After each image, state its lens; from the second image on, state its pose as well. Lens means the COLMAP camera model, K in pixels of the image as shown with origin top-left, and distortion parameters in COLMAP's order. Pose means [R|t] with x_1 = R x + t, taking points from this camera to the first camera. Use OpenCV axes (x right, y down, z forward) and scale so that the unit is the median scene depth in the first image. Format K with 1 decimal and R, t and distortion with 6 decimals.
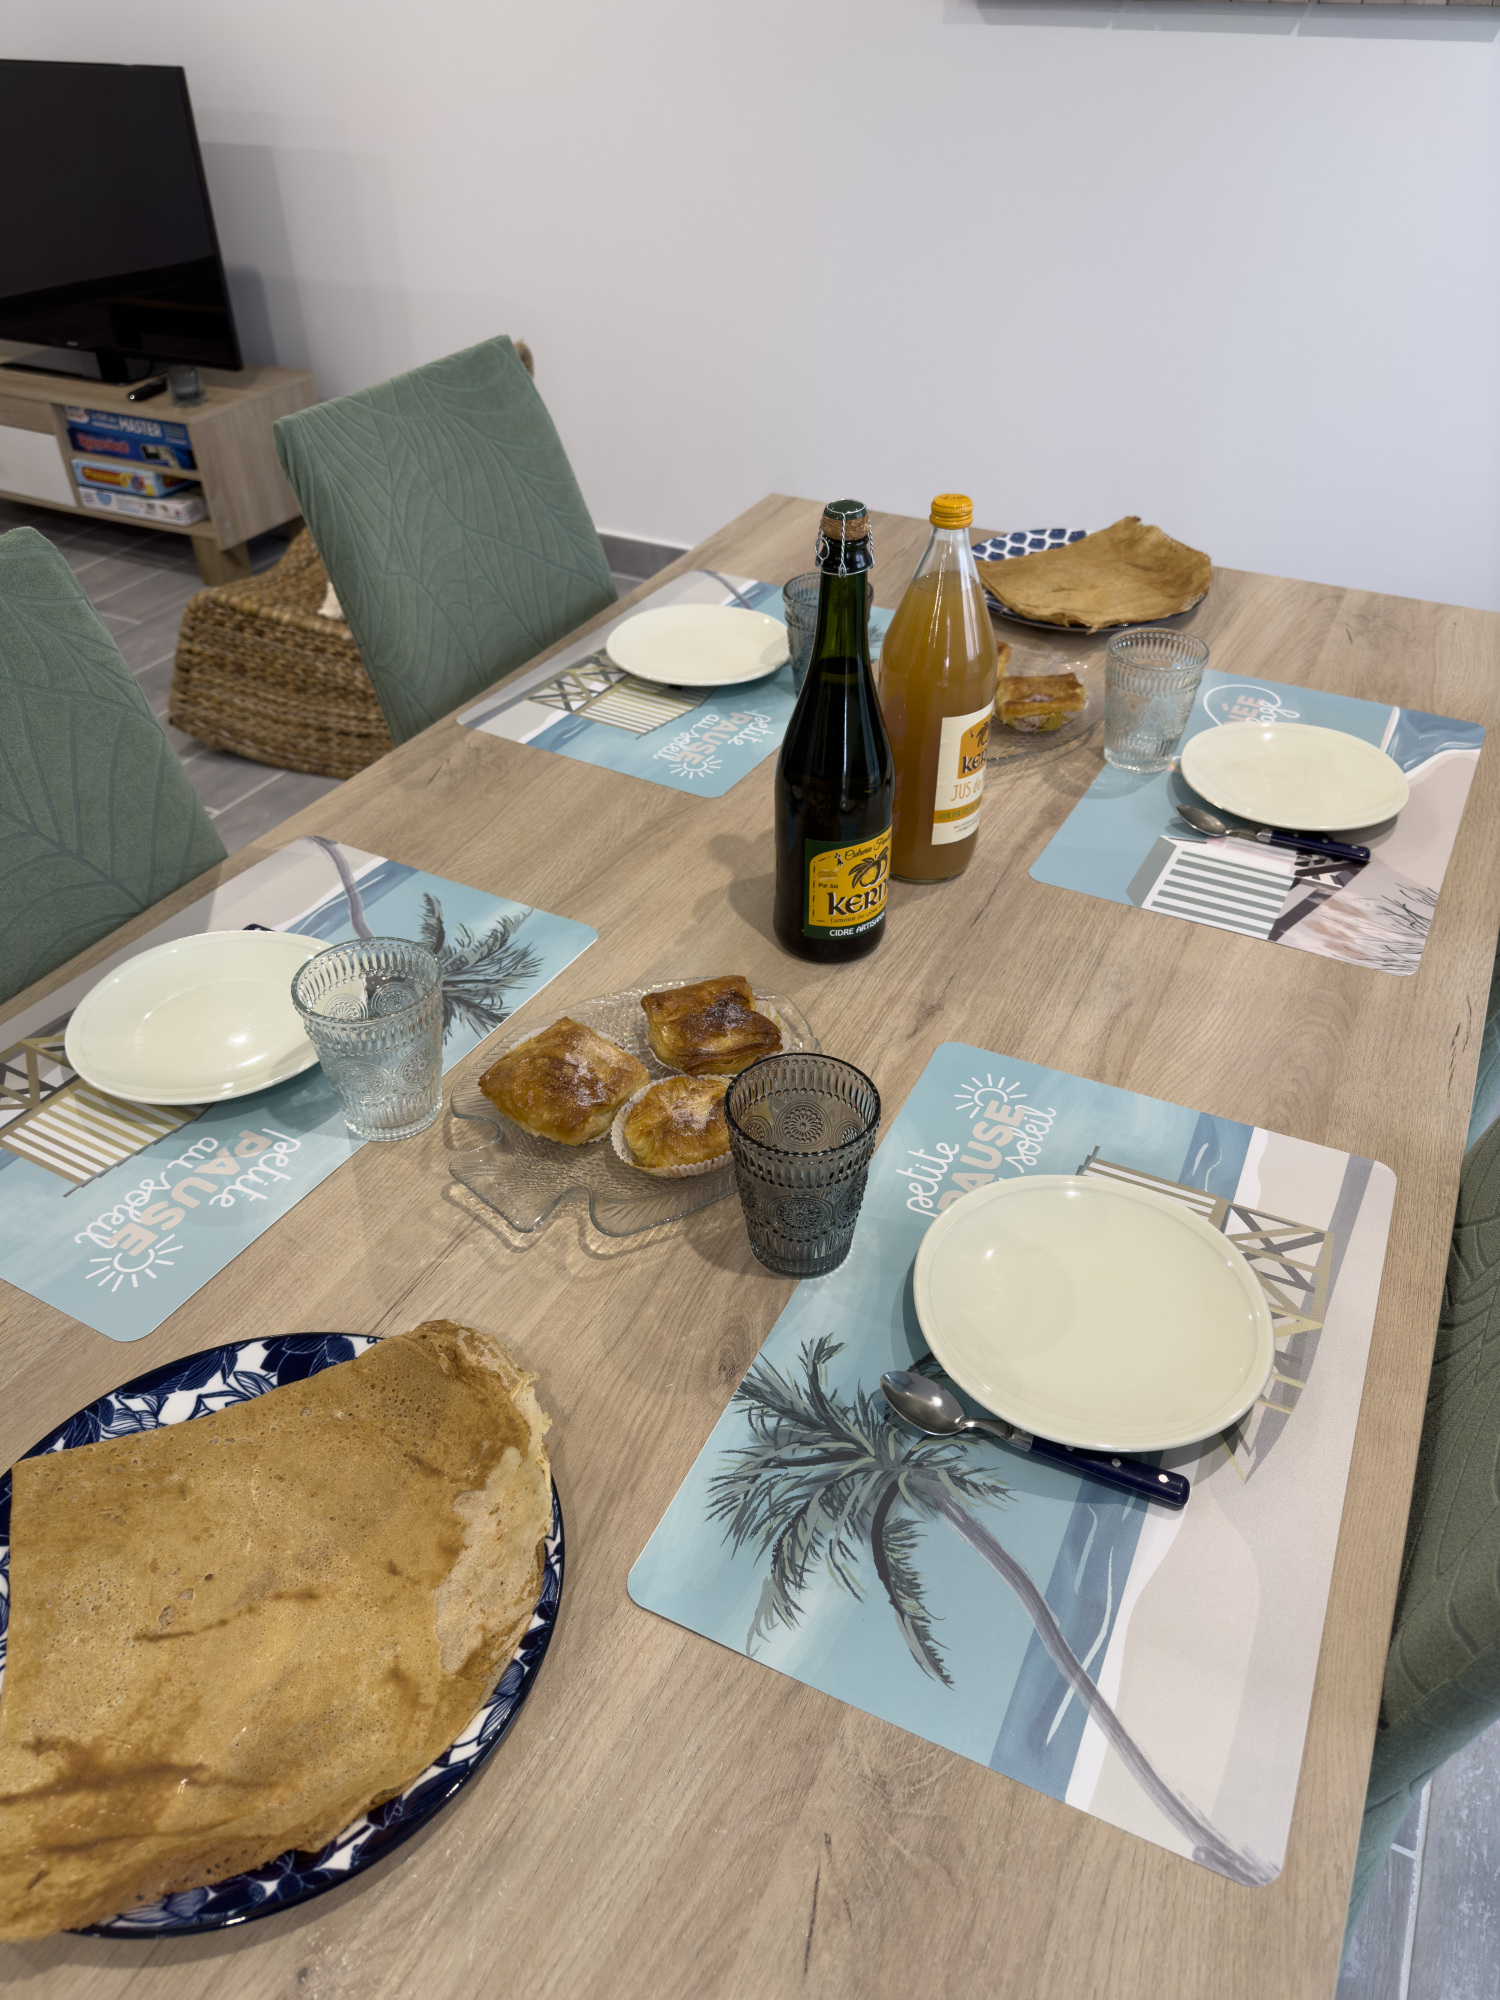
lens RADIAL K [[1405.2, 0, 754.9], [0, 1405.2, 995.2], [0, 0, 1]] dist [0.025249, -0.015804]
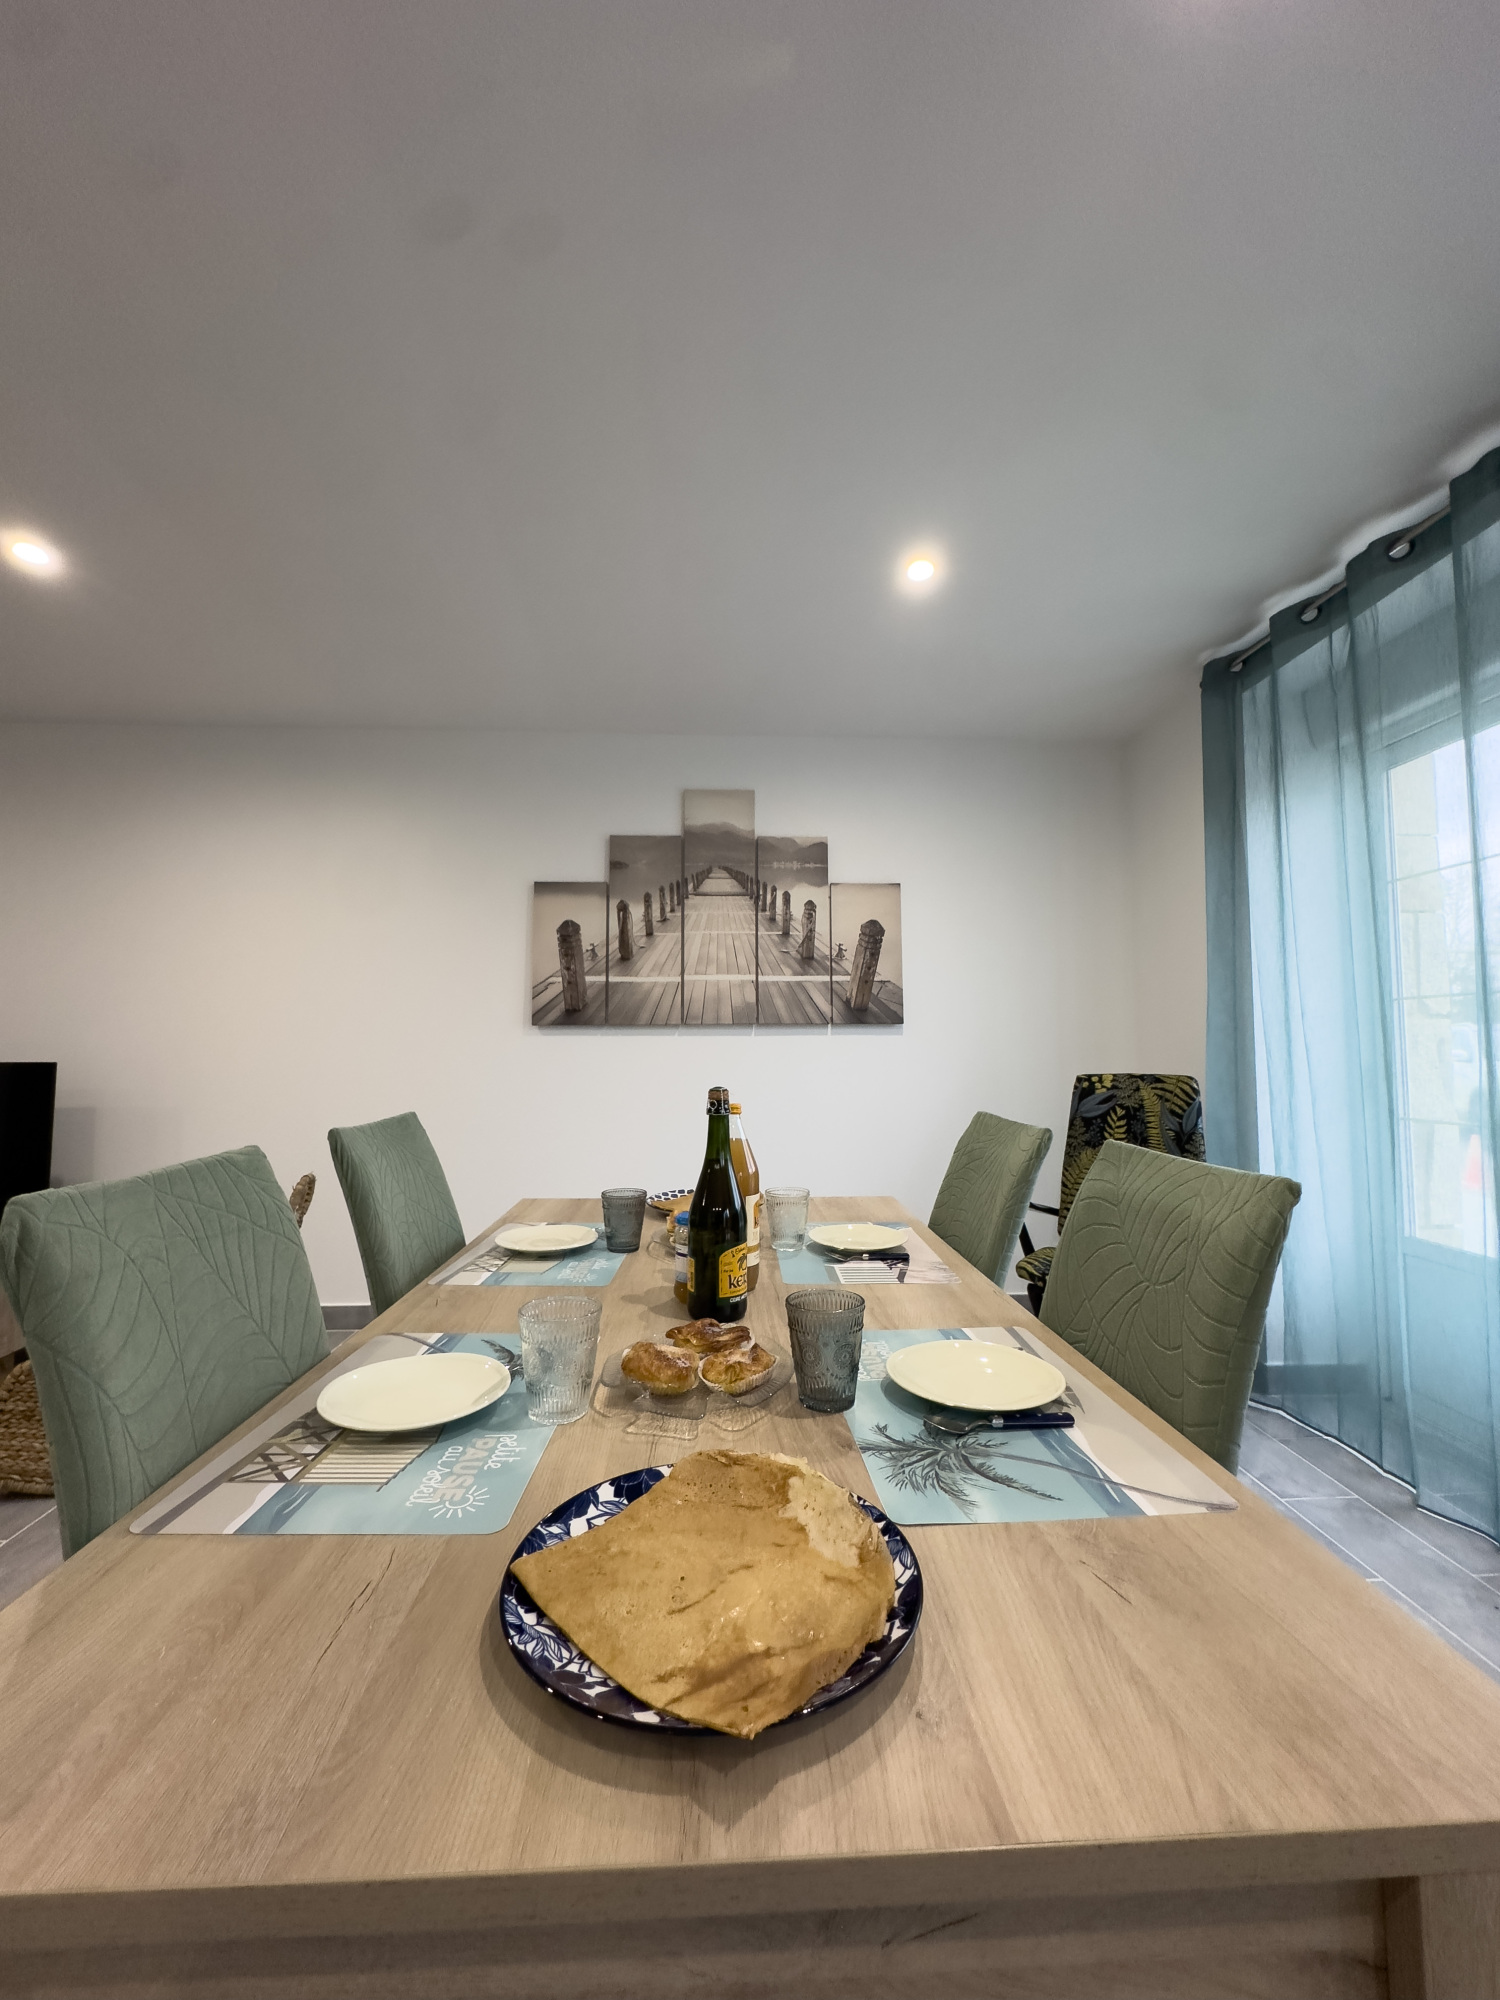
lens RADIAL K [[799.4, 0, 746.0], [0, 799.4, 1001.4], [0, 0, 1]] dist [0.003763, 0.001236]
pose [[0.873505, 0.028260, 0.485994, -0.681784], [0.297153, 0.759803, -0.578272, 0.411179], [-0.385602, 0.649539, 0.655294, 0.011492]]
